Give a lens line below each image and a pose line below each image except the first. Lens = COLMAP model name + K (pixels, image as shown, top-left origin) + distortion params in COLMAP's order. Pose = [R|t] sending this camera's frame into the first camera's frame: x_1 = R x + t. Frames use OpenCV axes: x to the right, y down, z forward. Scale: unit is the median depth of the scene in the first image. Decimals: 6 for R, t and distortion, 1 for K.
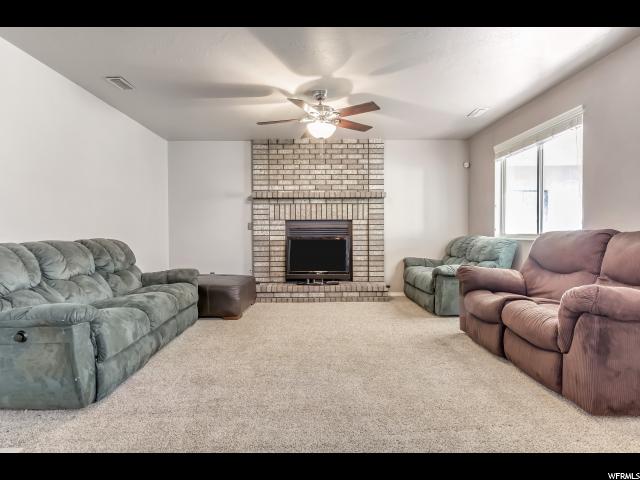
lens RADIAL K [[347.8, 0, 320.0], [0, 347.8, 240.0], [0, 0, 1]] dist [-0.002568, -0.000092]
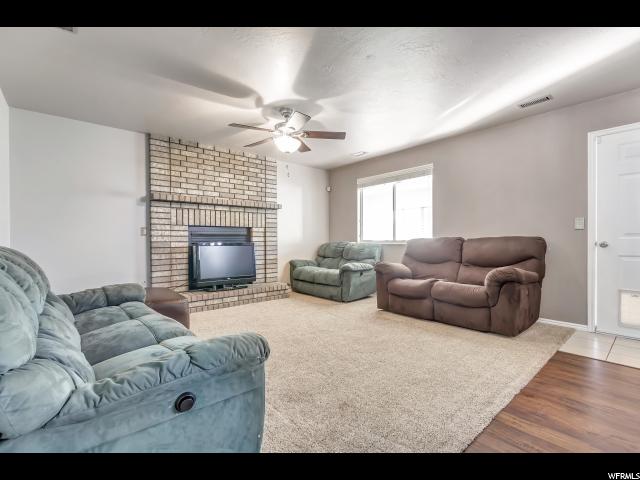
lens RADIAL K [[296.0, 0, 320.0], [0, 296.0, 240.0], [0, 0, 1]] dist [0.001672, -0.000199]
pose [[0.765035, 0.002223, 0.643984, -0.346654], [0.012488, 0.999755, -0.018288, 0.001619], [-0.643867, 0.022033, 0.764820, 0.150892]]
